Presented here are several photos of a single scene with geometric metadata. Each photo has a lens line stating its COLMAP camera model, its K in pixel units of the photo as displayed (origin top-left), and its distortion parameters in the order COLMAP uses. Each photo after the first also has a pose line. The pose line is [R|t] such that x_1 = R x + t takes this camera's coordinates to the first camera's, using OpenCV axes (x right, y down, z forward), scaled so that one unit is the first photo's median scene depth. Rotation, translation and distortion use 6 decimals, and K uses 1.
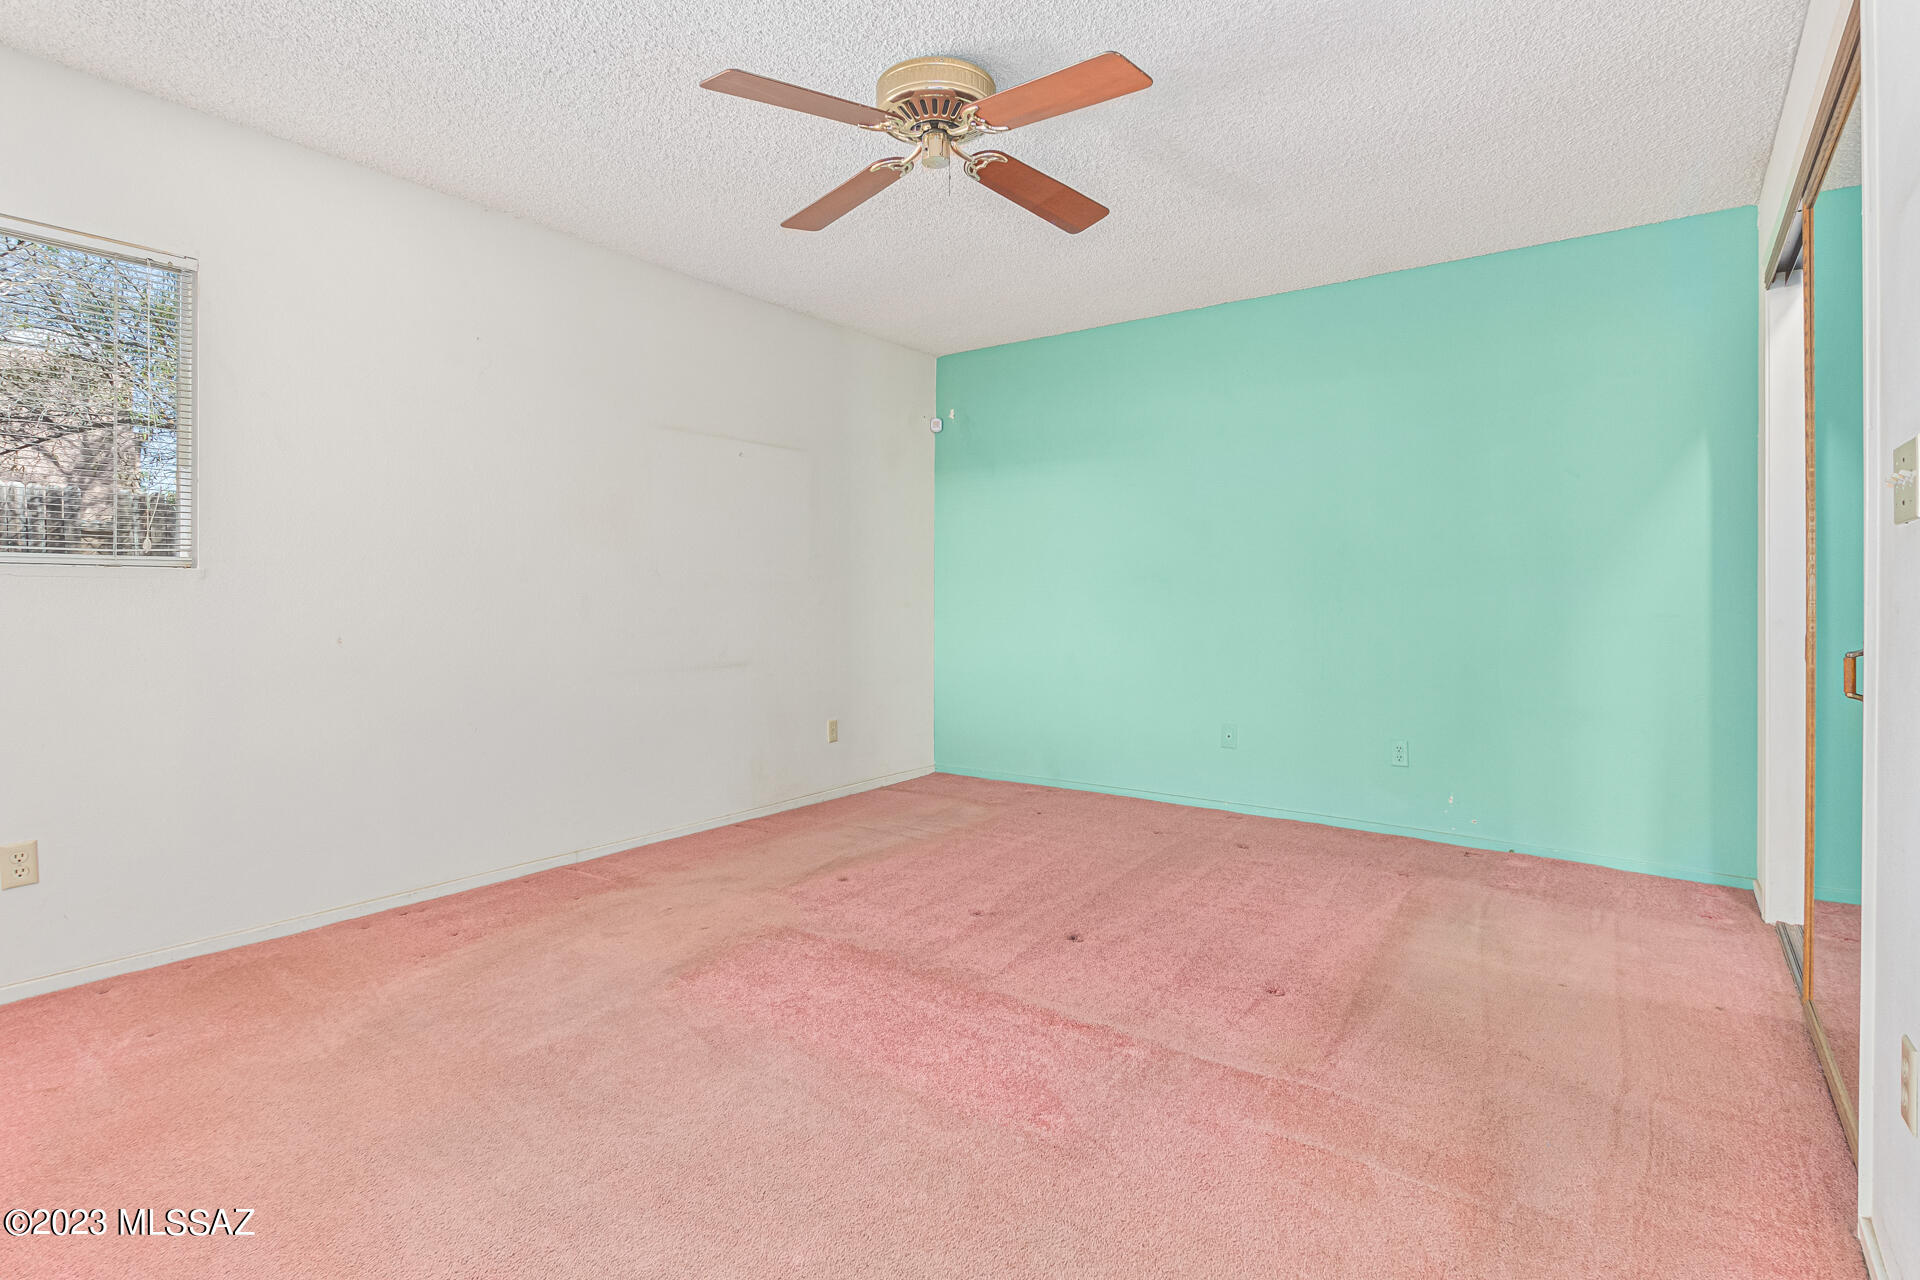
lens RADIAL K [[920.2, 0, 961.1], [0, 920.2, 593.9], [0, 0, 1]] dist [0.002313, 0.000220]
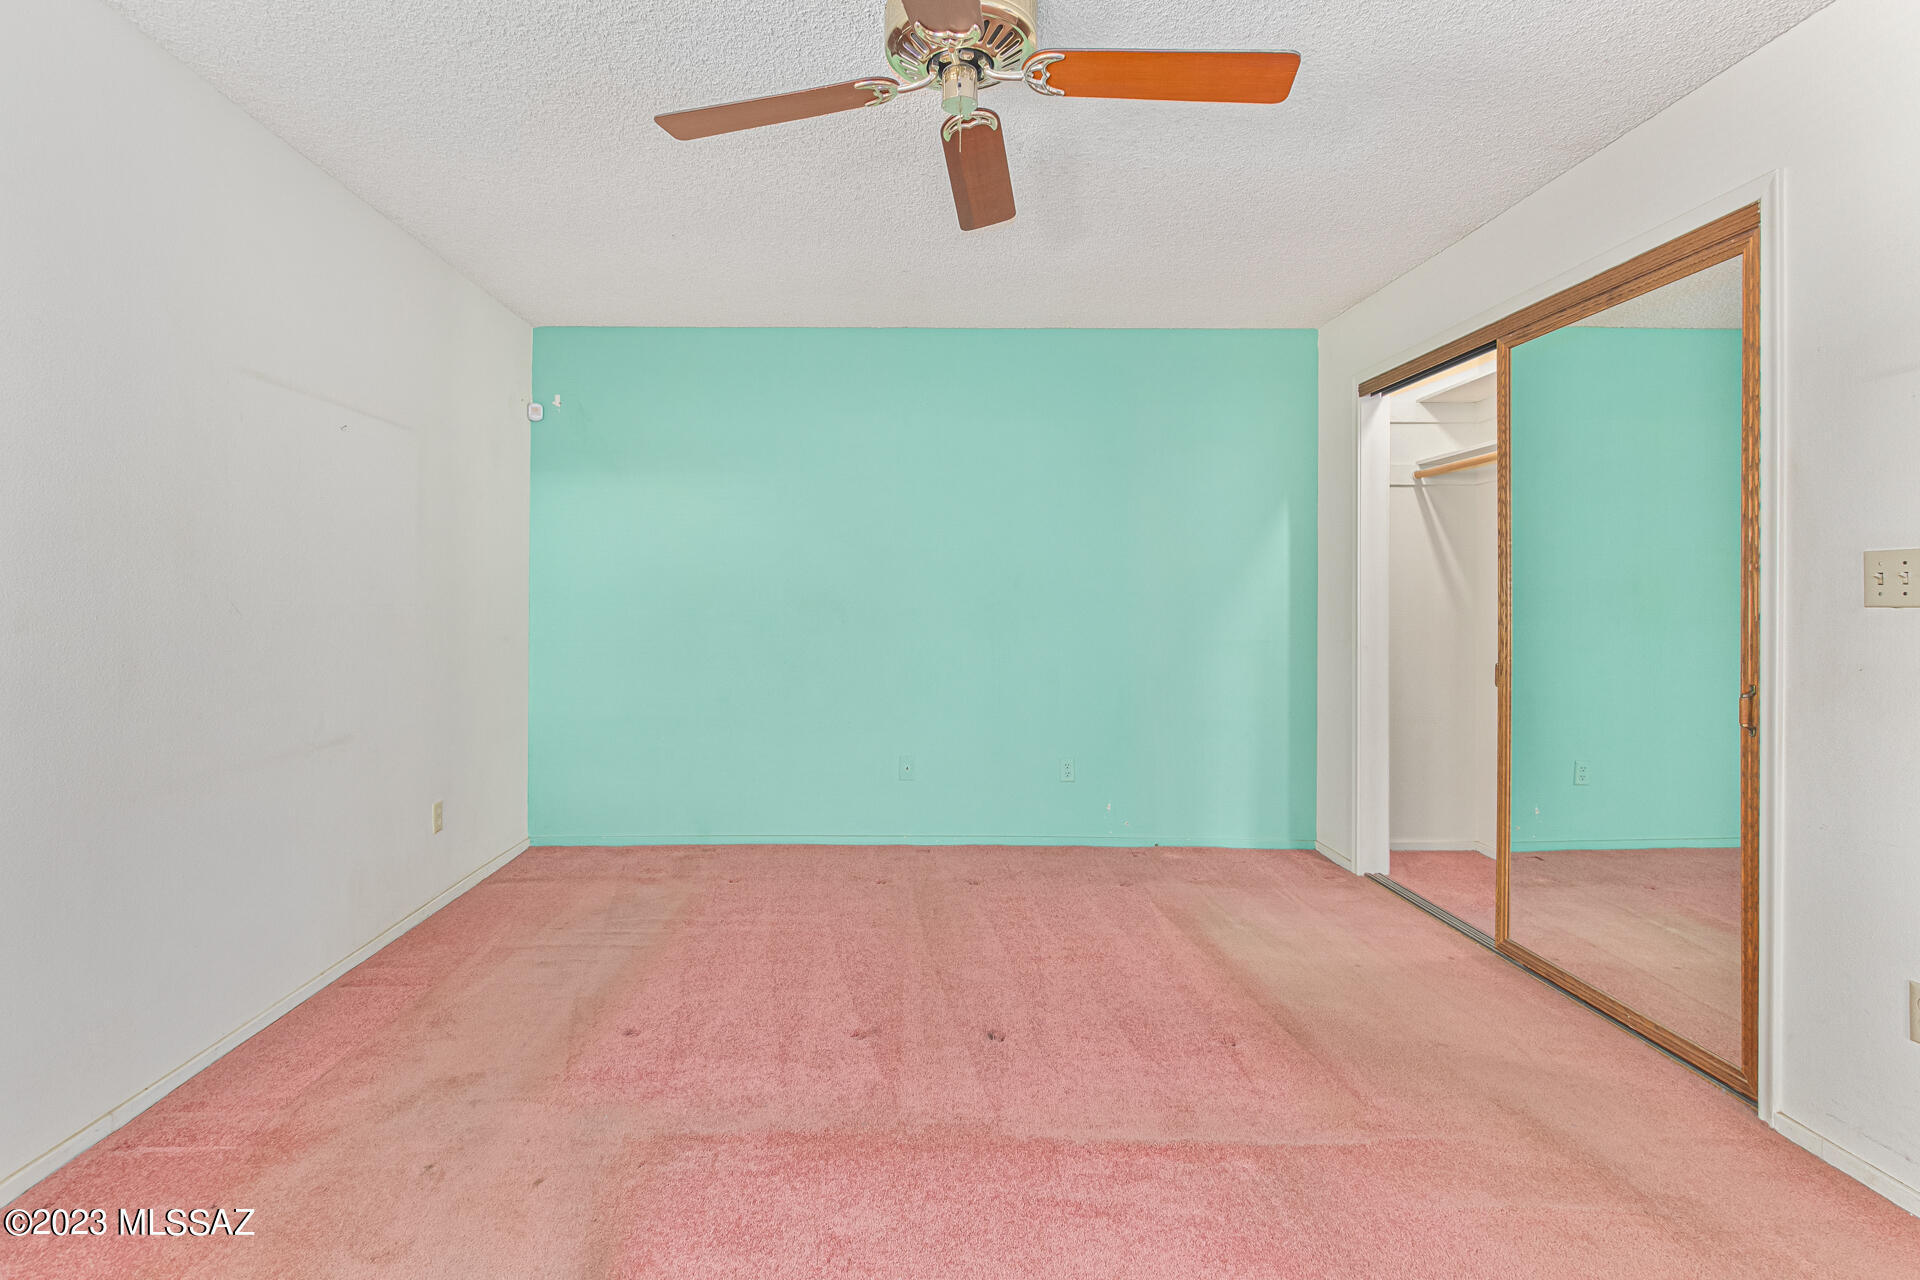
lens RADIAL K [[904.0, 0, 876.1], [0, 904.0, 597.0], [0, 0, 1]] dist [0.011039, -0.003967]
pose [[0.814052, 0.002403, 0.580788, -0.436875], [-0.000596, 0.999994, -0.003302, -0.036719], [-0.580792, 0.002342, 0.814048, 0.340788]]
